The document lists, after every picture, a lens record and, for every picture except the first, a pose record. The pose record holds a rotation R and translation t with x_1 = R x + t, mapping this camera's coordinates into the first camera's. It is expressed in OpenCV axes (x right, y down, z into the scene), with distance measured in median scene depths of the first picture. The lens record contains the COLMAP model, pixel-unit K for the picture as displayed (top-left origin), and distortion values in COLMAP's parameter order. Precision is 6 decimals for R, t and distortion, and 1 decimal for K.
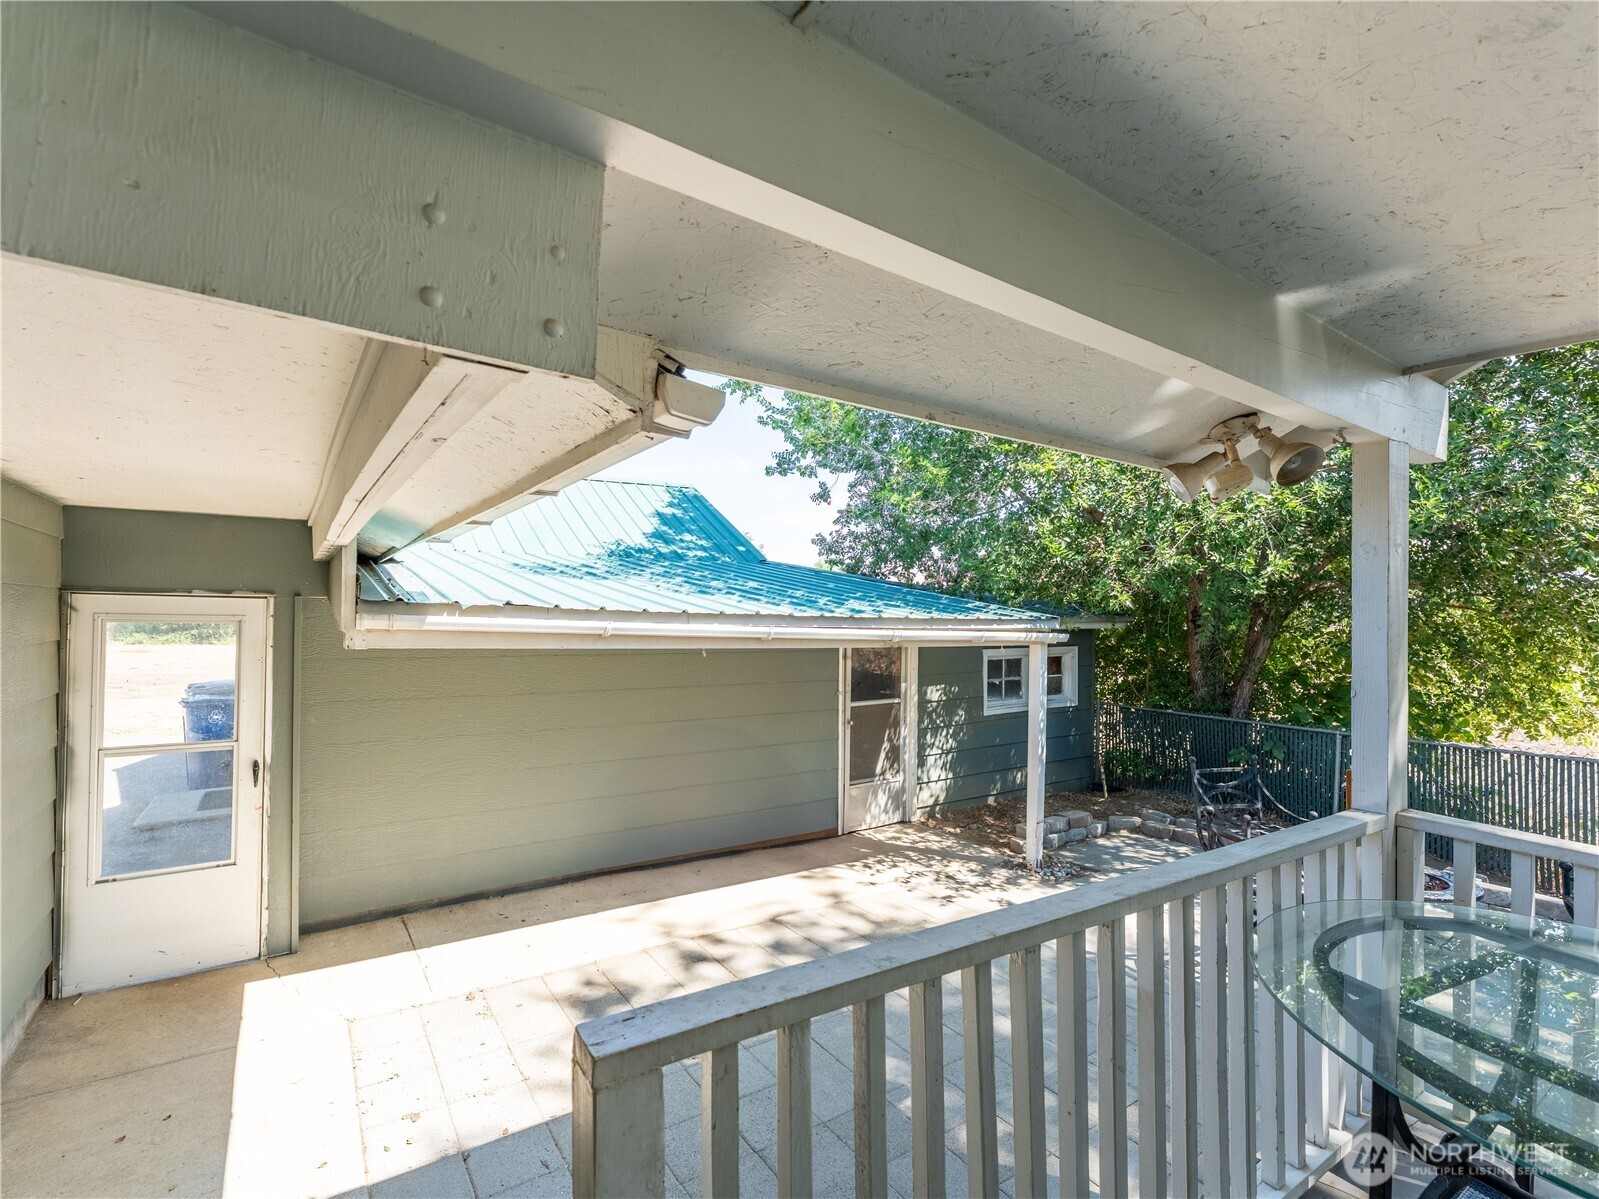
lens RADIAL K [[712.4, 0, 799.5], [0, 712.4, 599.5], [0, 0, 1]] dist [-0.001912, -0.000398]
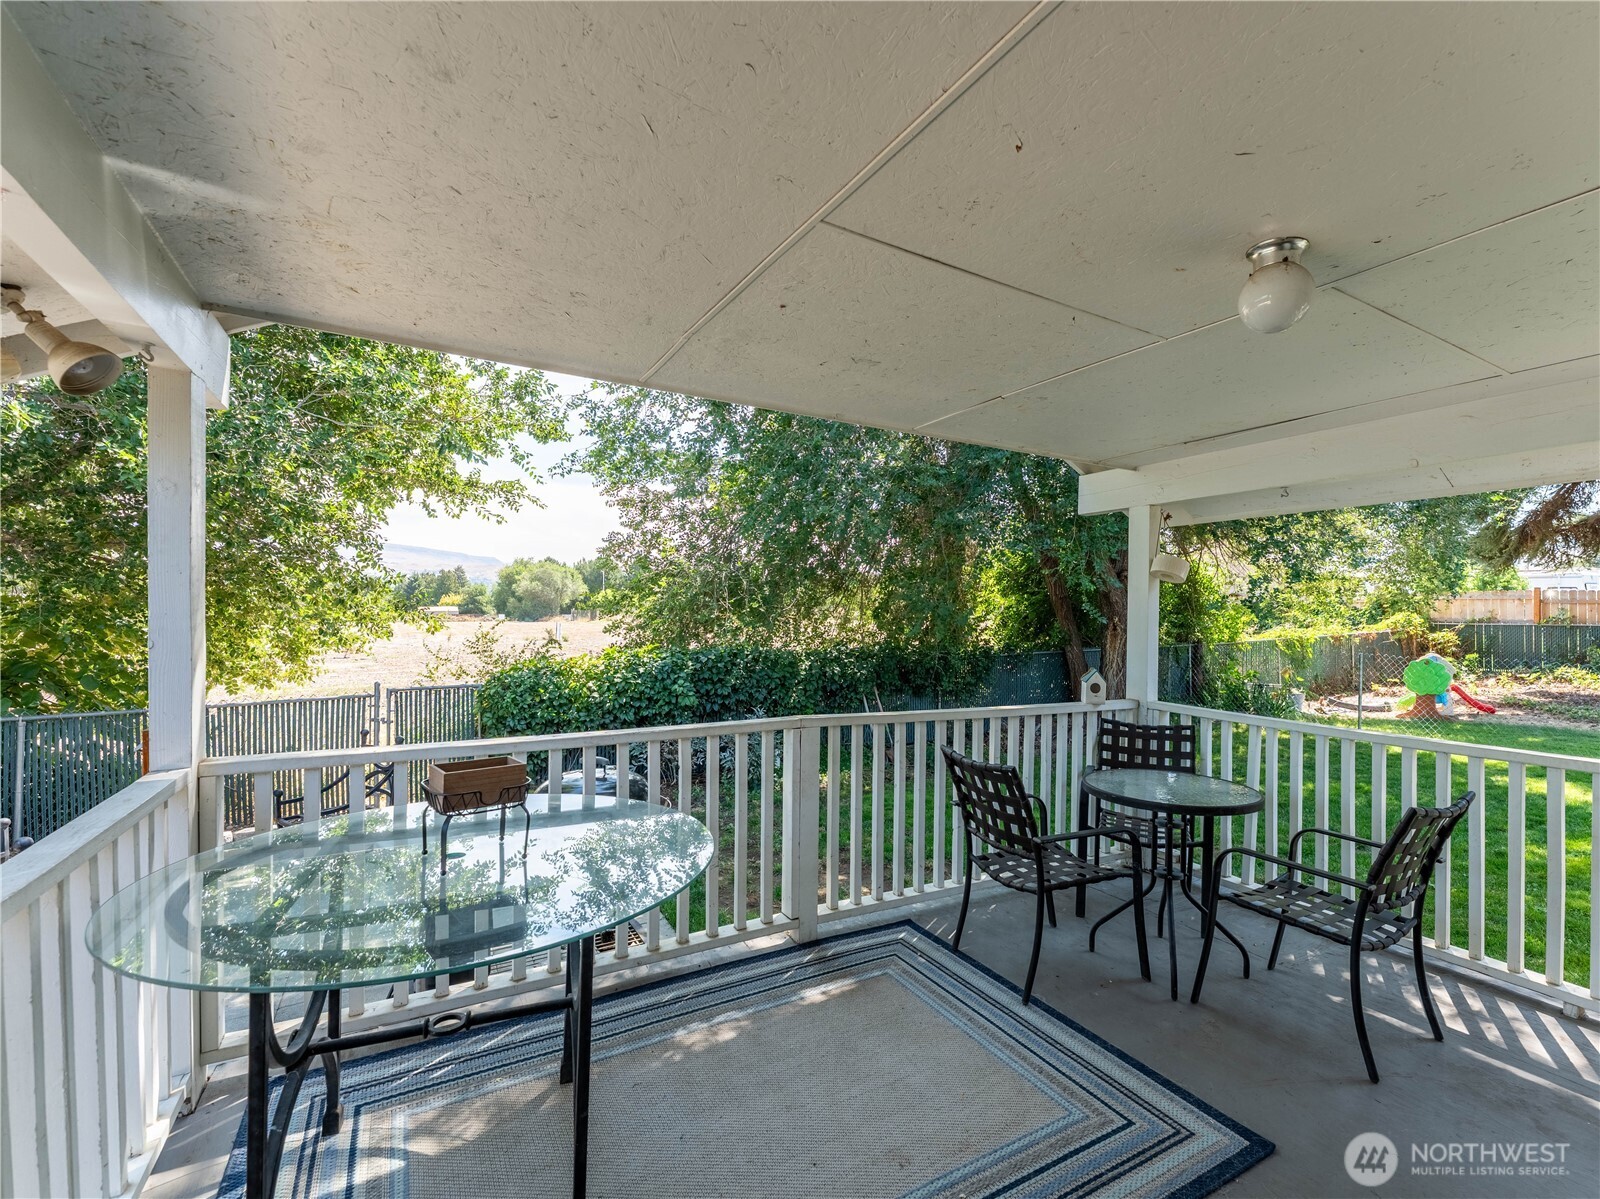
lens RADIAL K [[778.1, 0, 800.0], [0, 778.1, 599.5], [0, 0, 1]] dist [-0.000318, -0.001378]
pose [[0.081765, -0.004027, 0.996644, -0.125263], [-0.032487, 0.999450, 0.006704, 0.041188], [-0.996122, -0.032926, 0.081589, 0.109588]]
